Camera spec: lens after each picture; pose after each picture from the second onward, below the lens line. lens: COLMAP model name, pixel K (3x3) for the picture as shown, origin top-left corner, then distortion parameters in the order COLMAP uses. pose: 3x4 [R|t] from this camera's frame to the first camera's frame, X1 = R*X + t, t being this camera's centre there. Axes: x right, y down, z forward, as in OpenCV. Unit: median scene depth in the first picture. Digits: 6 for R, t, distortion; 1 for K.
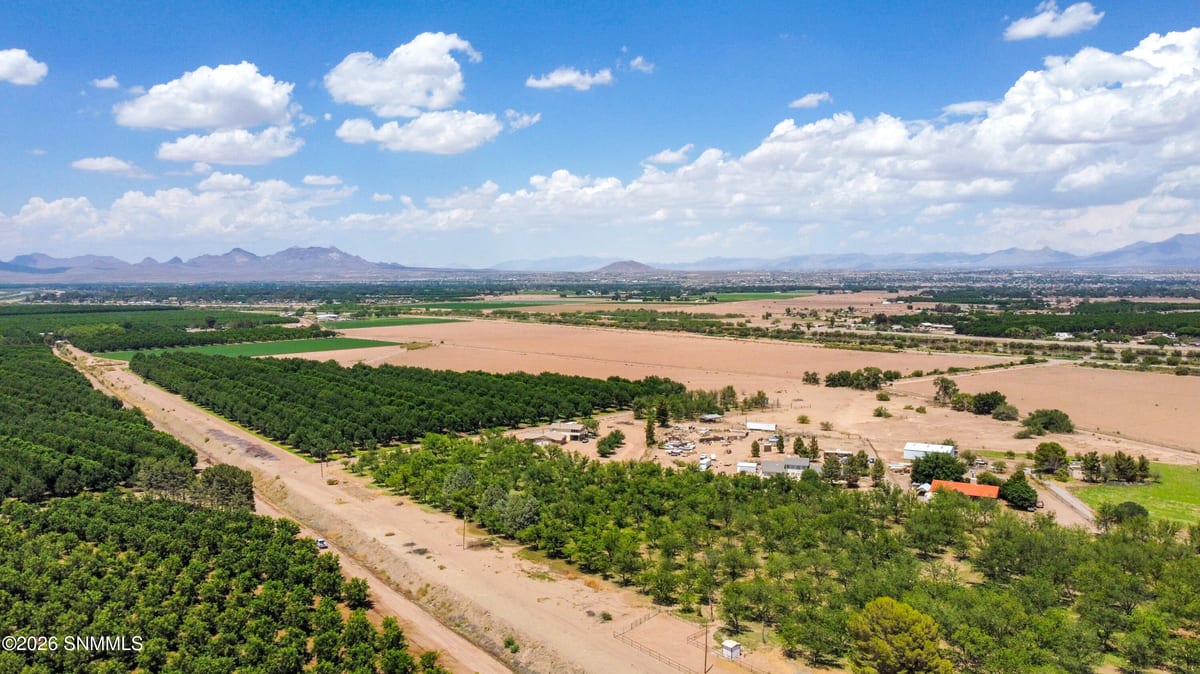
lens RADIAL K [[951.2, 0, 611.1], [0, 951.2, 338.9], [0, 0, 1]] dist [-0.003000, -0.001741]
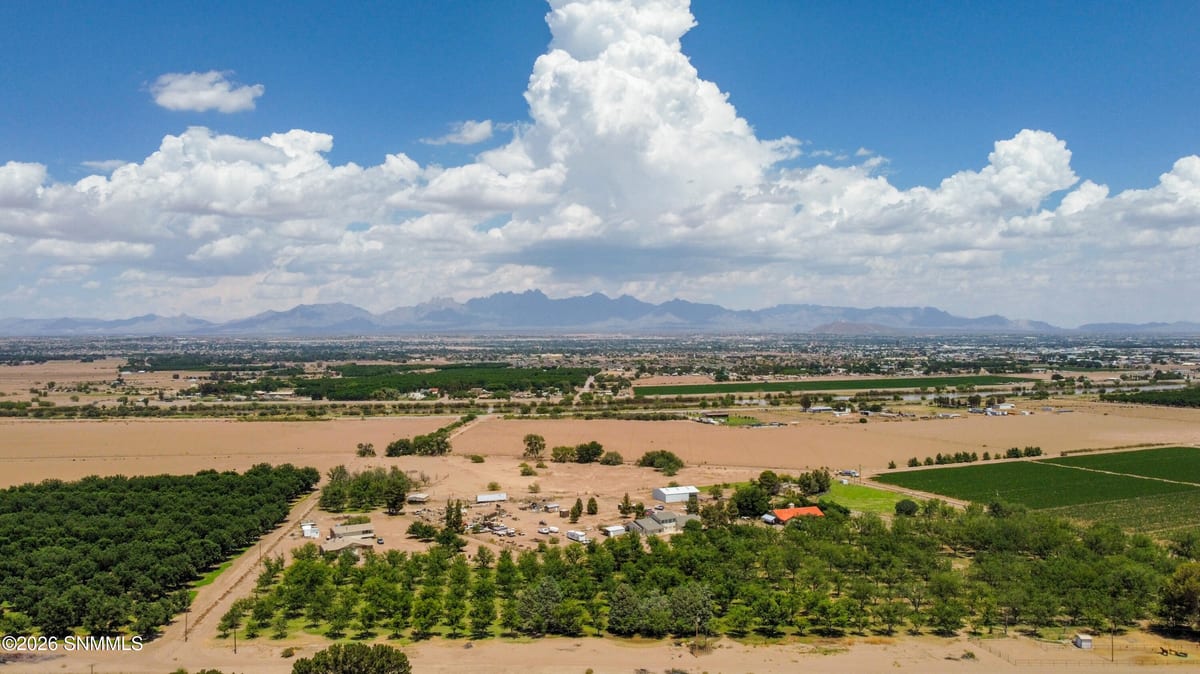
lens RADIAL K [[951.2, 0, 611.1], [0, 951.2, 338.9], [0, 0, 1]] dist [-0.003000, -0.001741]
pose [[0.607172, -0.003476, 0.794563, -0.144763], [0.059464, 0.997385, -0.041076, -0.005680], [-0.792343, 0.072188, 0.605791, 0.085323]]
